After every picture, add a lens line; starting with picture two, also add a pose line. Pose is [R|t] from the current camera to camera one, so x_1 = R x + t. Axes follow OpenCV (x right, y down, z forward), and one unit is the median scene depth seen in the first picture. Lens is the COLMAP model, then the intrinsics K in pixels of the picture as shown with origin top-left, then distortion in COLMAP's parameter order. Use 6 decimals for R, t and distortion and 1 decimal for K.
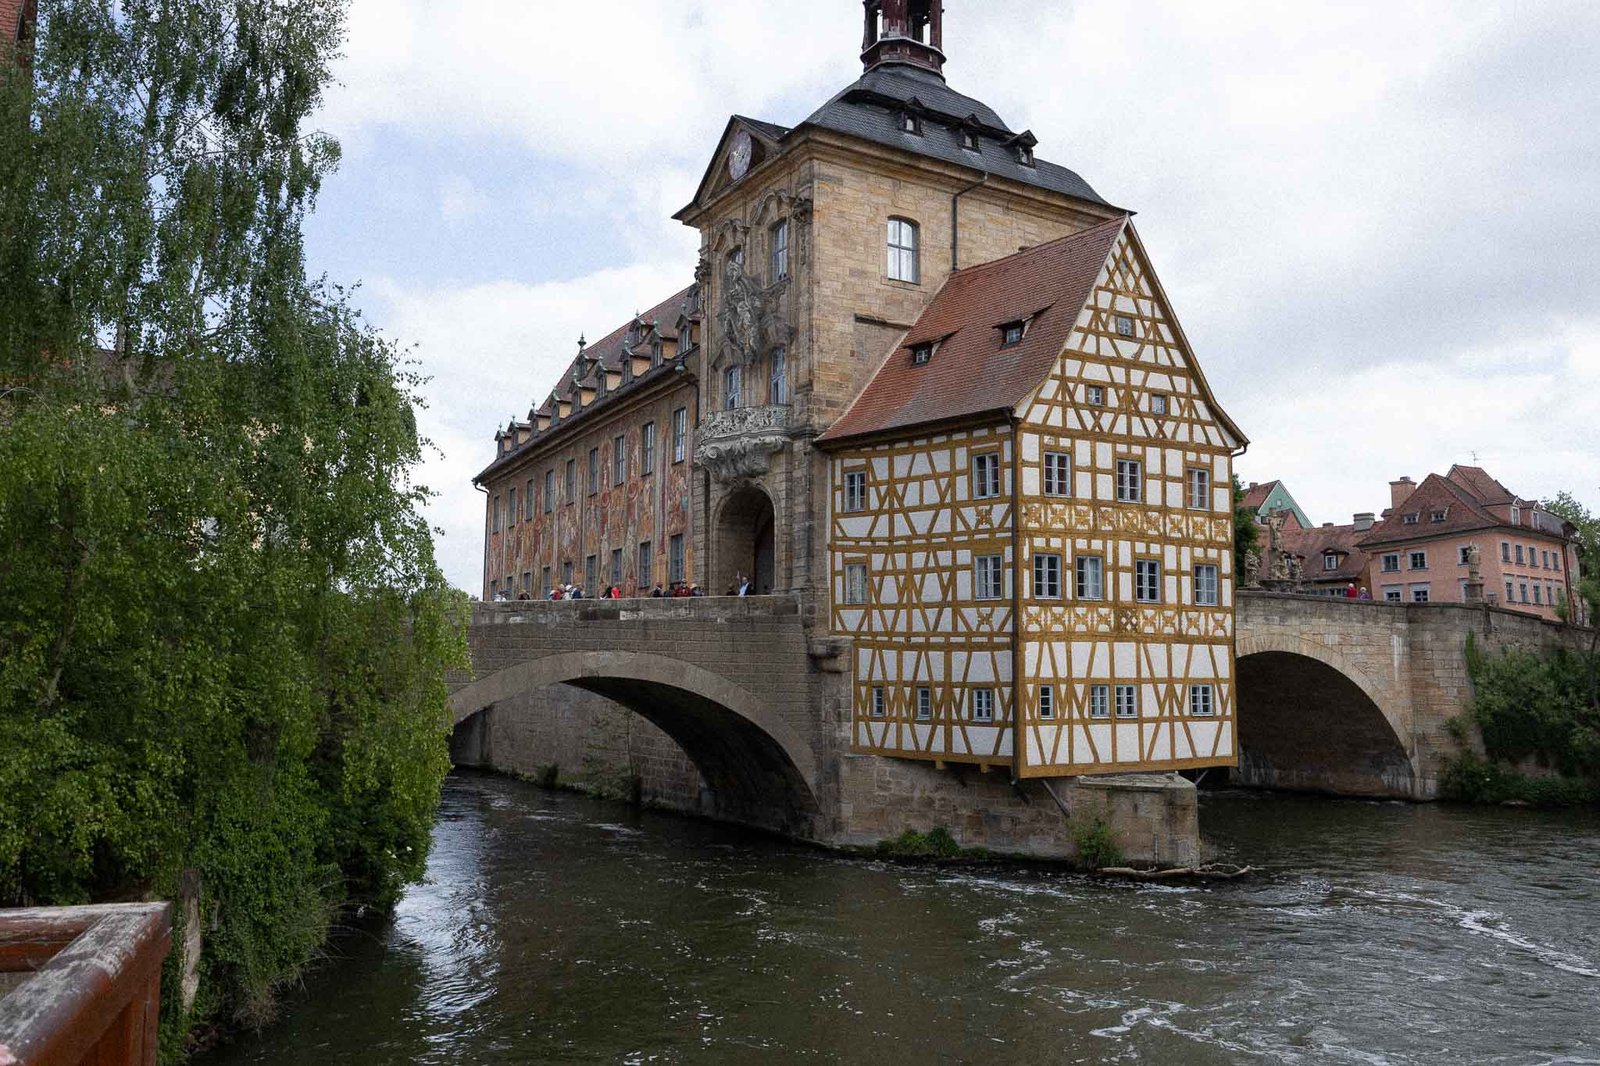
lens RADIAL K [[1346.6, 0, 804.1], [0, 1346.6, 477.9], [0, 0, 1]] dist [0.009149, 0.002744]
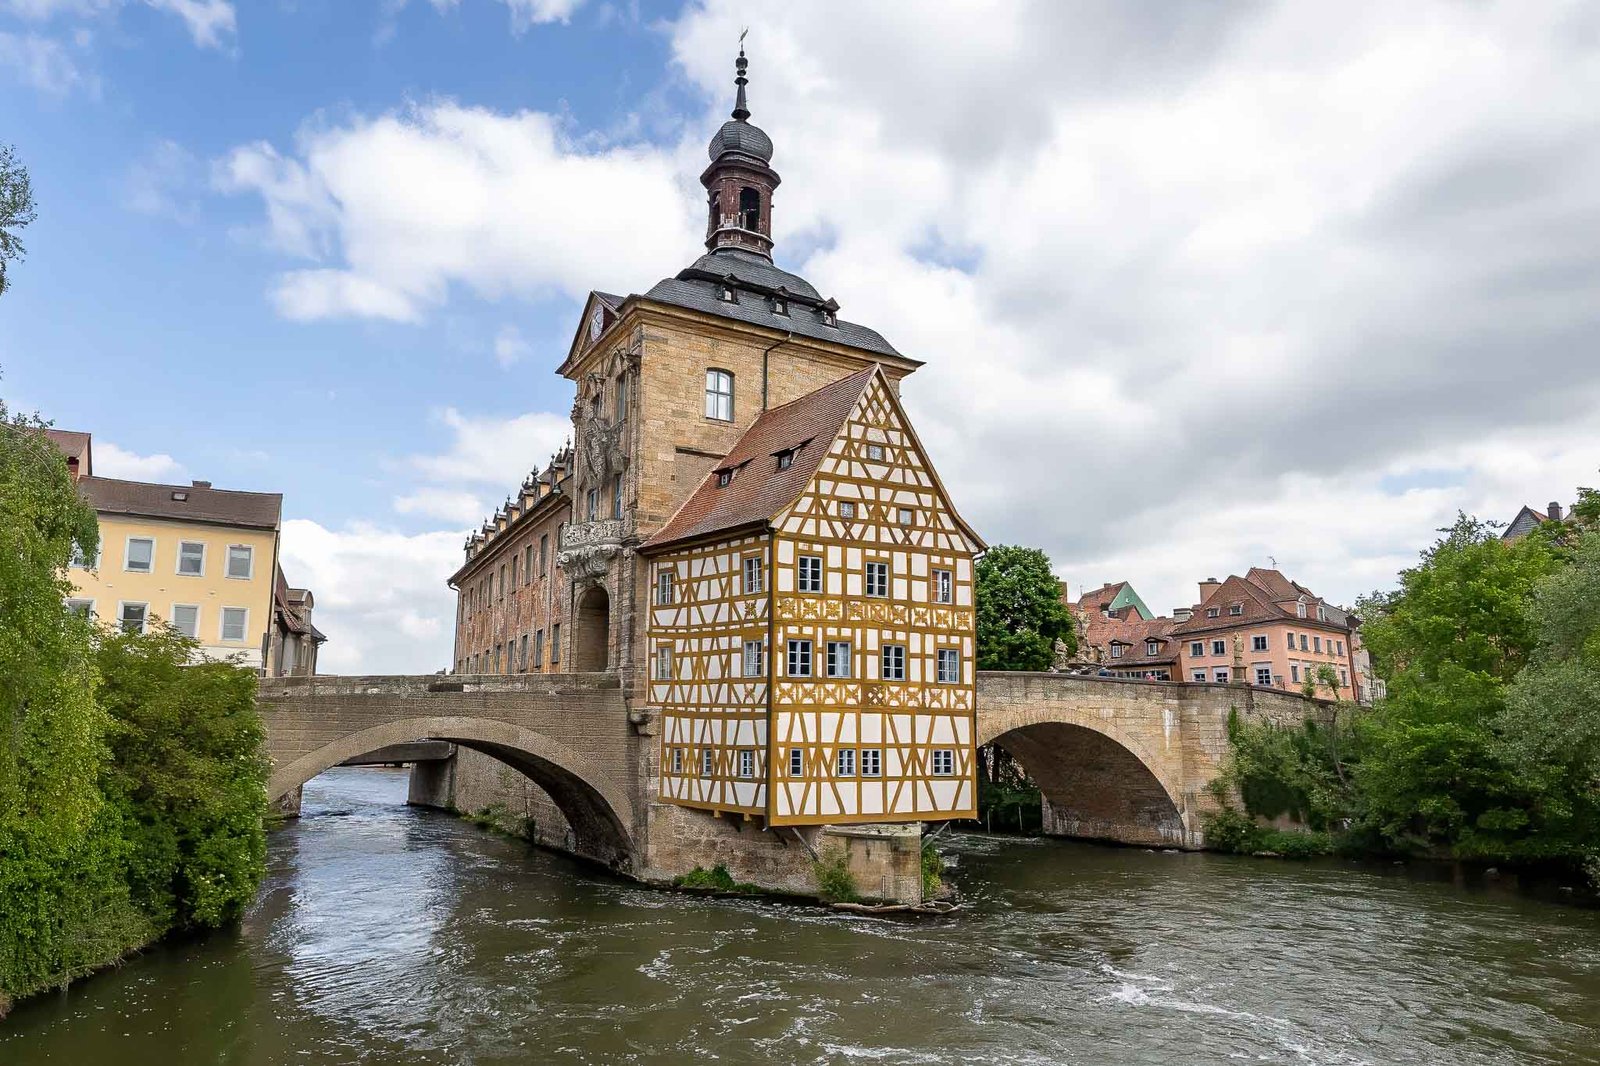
lens RADIAL K [[1050.3, 0, 800.0], [0, 1050.3, 533.0], [0, 0, 1]] dist [-0.000496, -0.000196]
pose [[0.996746, -0.004590, -0.080476, 0.243563], [0.000807, 0.998896, -0.046972, 0.004469], [0.080603, 0.046754, 0.995649, 0.049240]]
